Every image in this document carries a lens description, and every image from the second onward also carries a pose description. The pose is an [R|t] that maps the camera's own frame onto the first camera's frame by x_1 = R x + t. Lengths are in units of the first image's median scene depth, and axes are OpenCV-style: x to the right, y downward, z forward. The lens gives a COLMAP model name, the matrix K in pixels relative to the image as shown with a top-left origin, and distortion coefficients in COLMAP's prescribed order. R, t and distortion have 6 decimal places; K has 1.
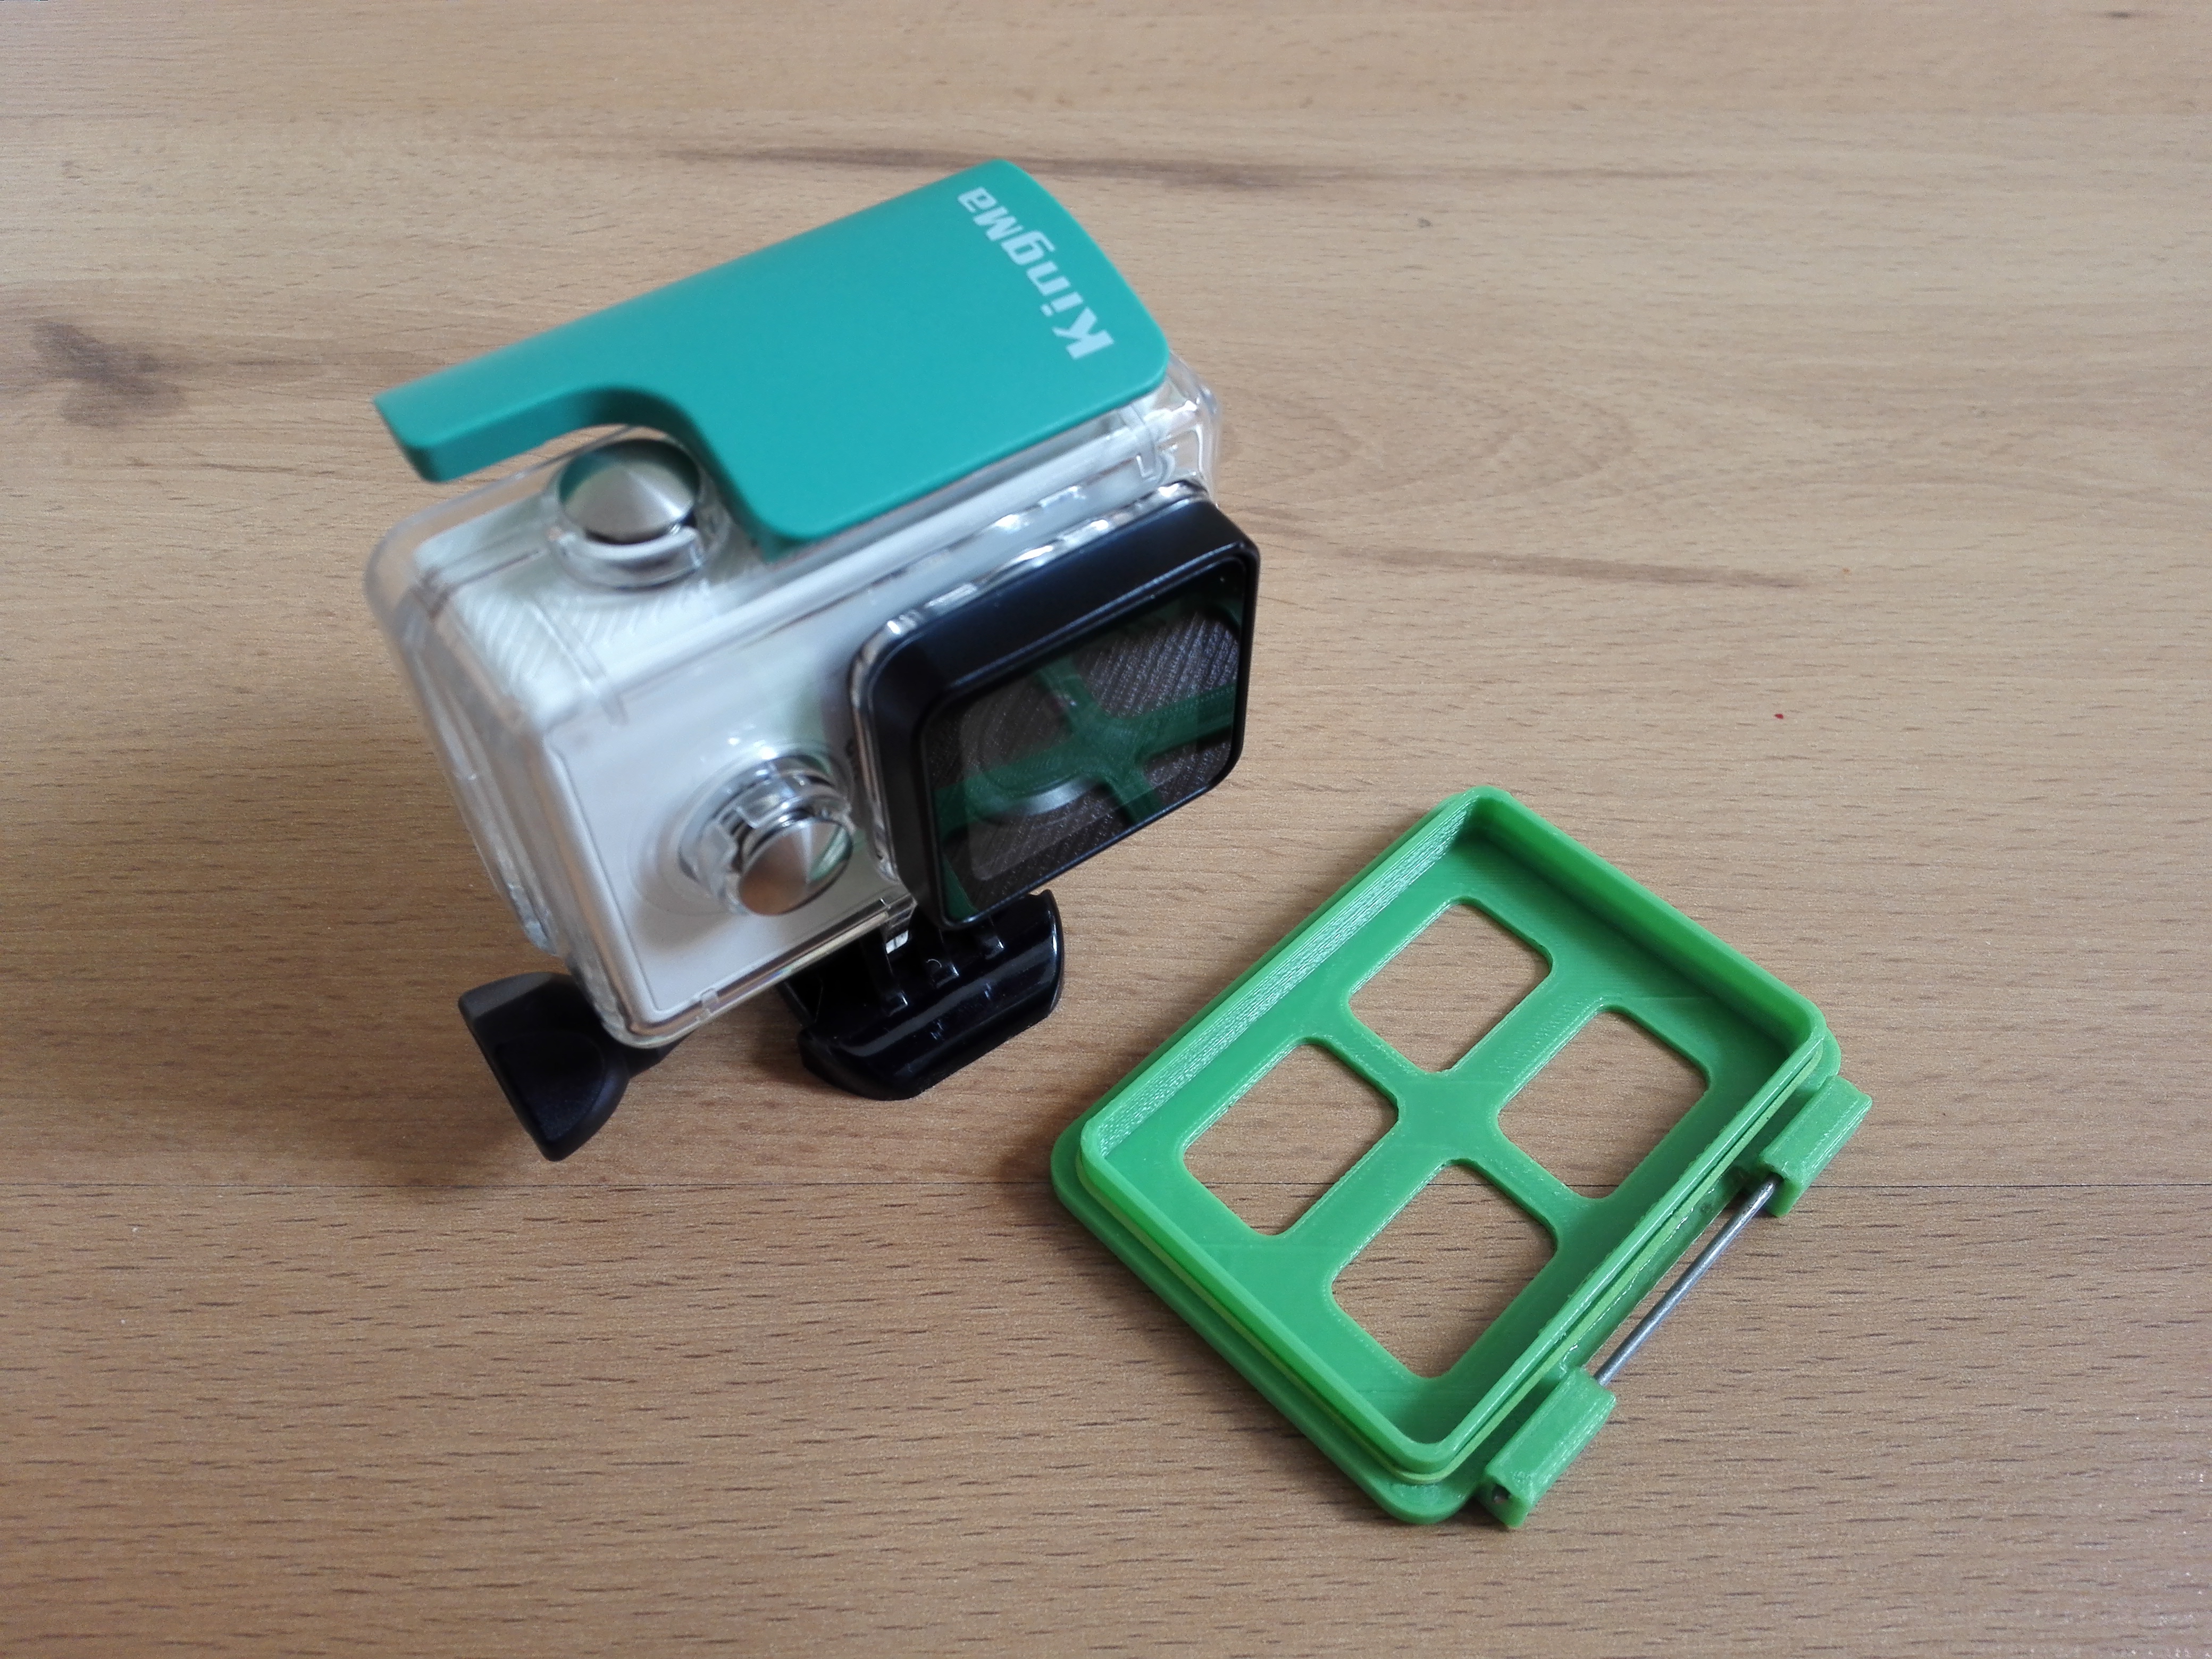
lens RADIAL K [[1820.1, 0, 1102.5], [0, 1820.1, 817.8], [0, 0, 1]] dist [0.073308, -0.175501]
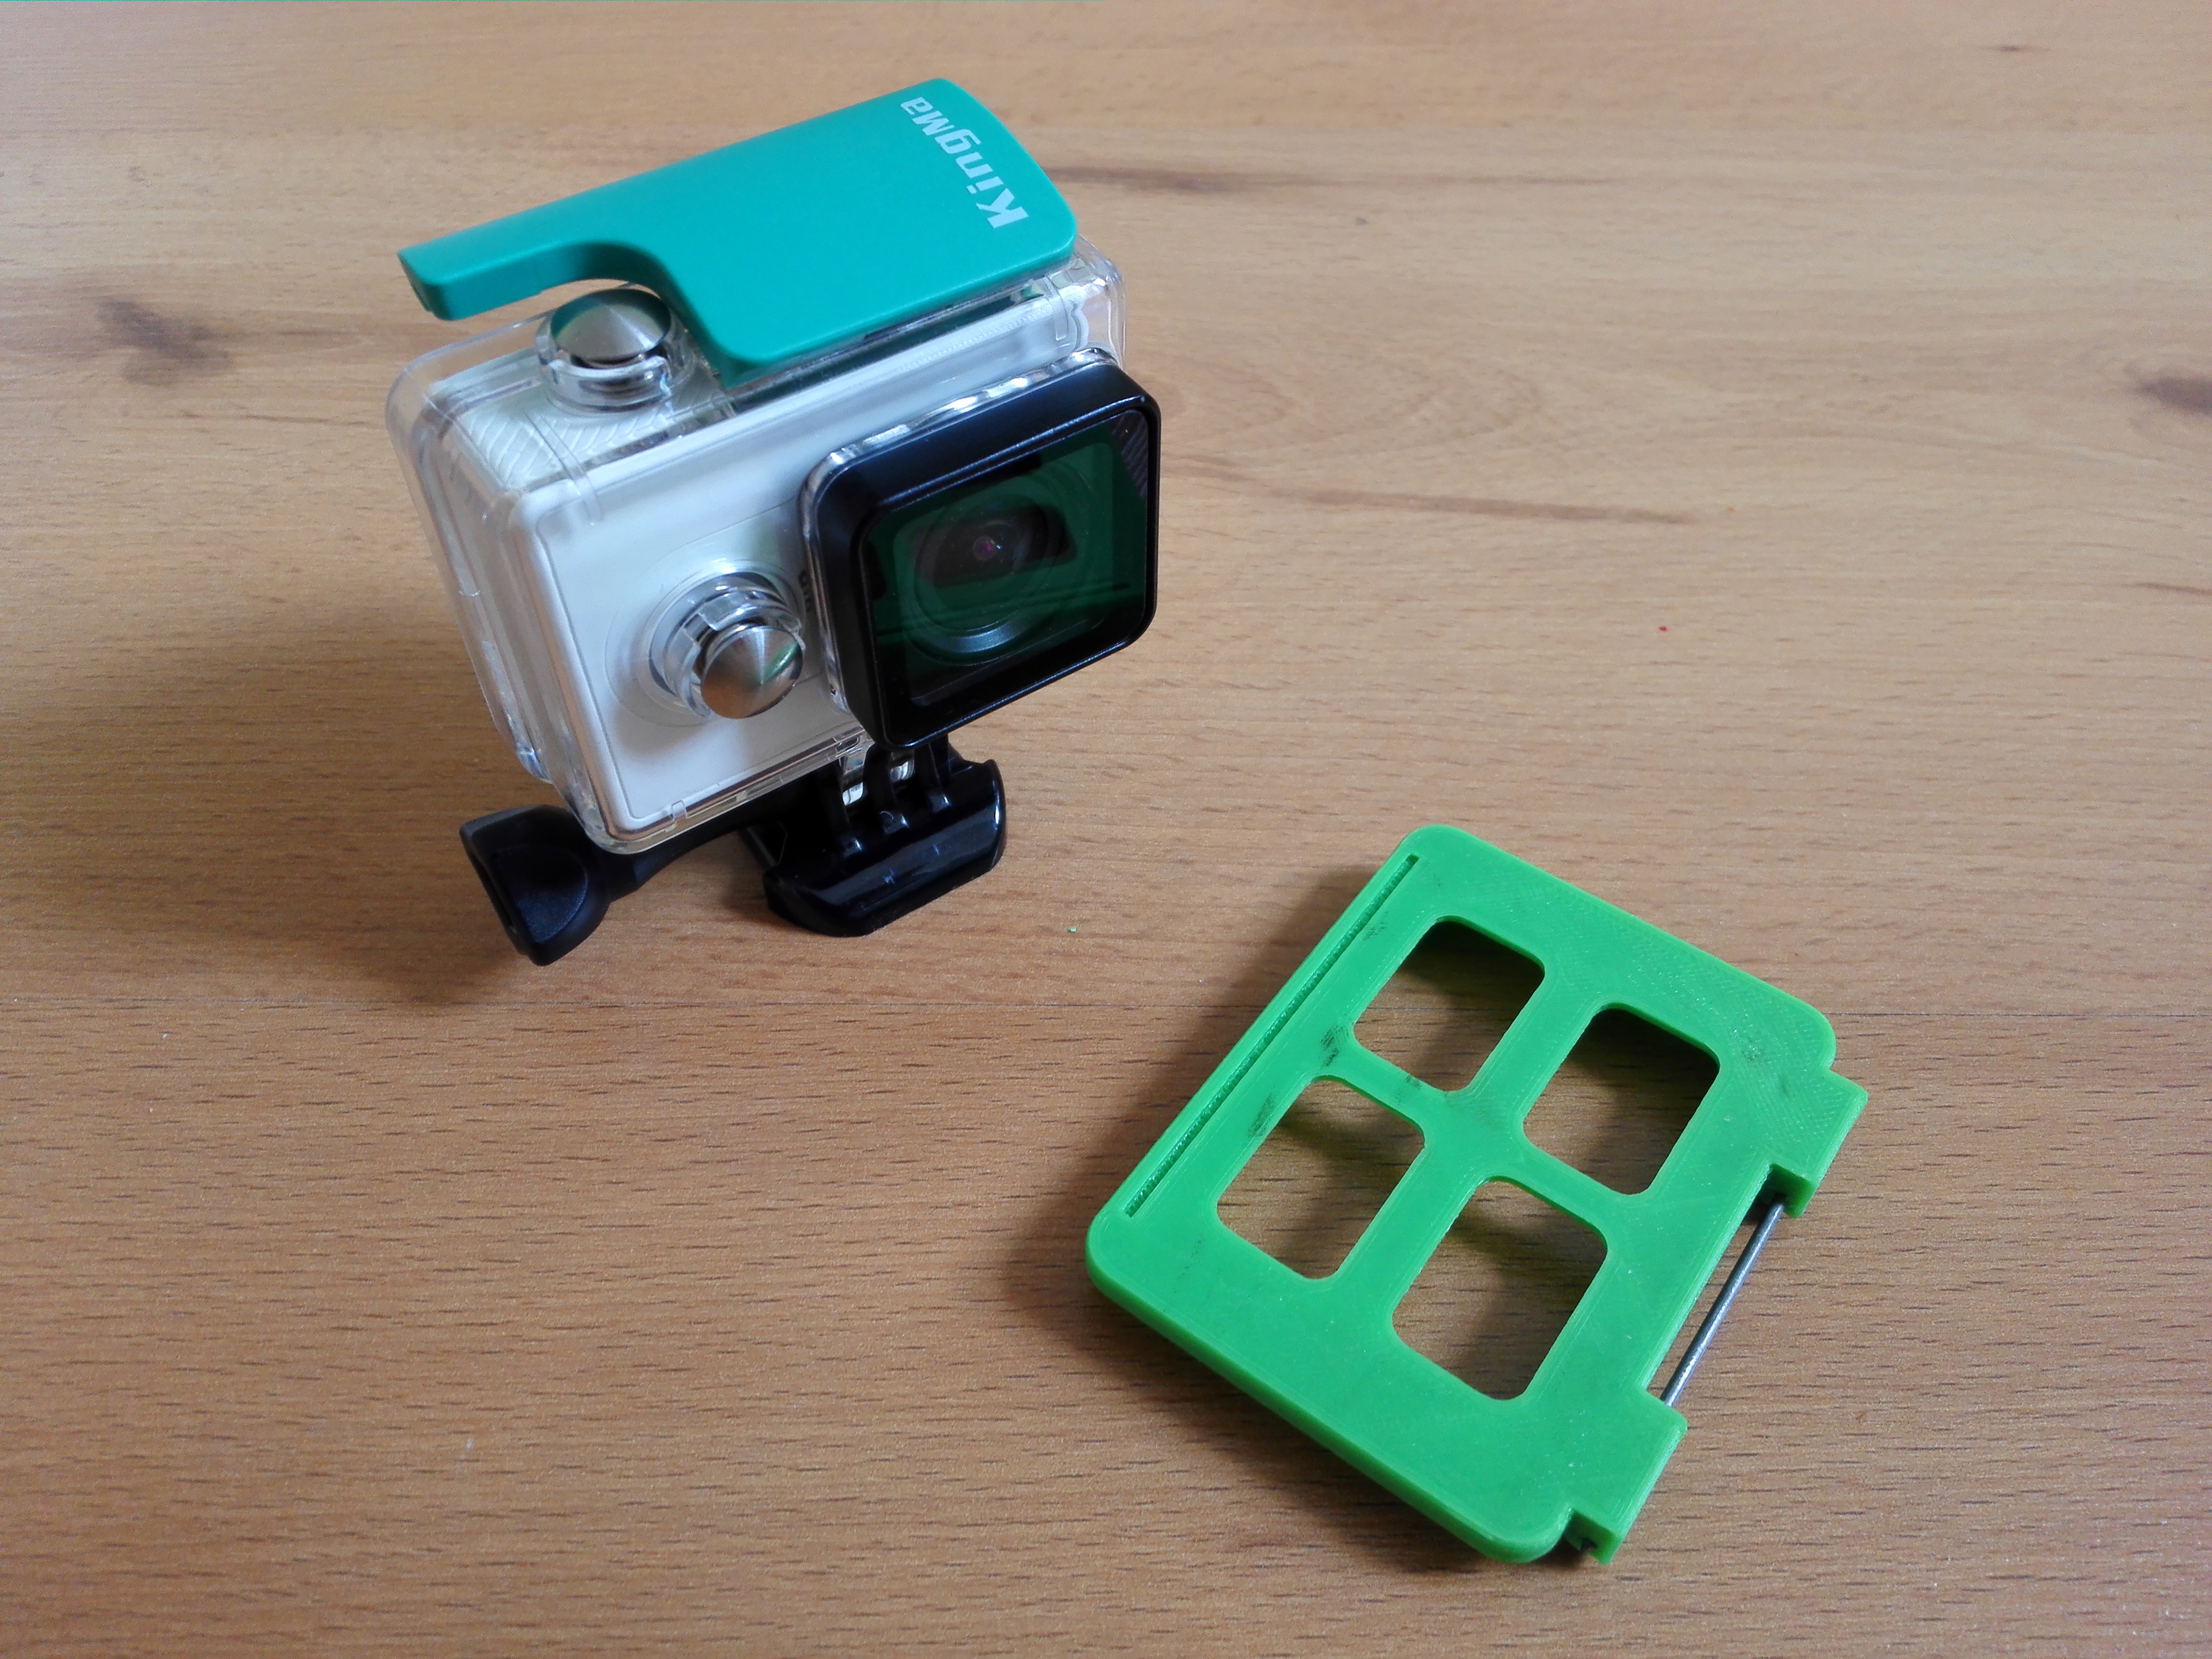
lens RADIAL K [[1812.9, 0, 1106.0], [0, 1812.9, 829.5], [0, 0, 1]] dist [0.091235, -0.214723]
pose [[0.999926, 0.005427, -0.010855, 0.052372], [-0.006037, 0.998359, -0.056941, 0.146613], [0.010528, 0.057002, 0.998319, -0.106234]]
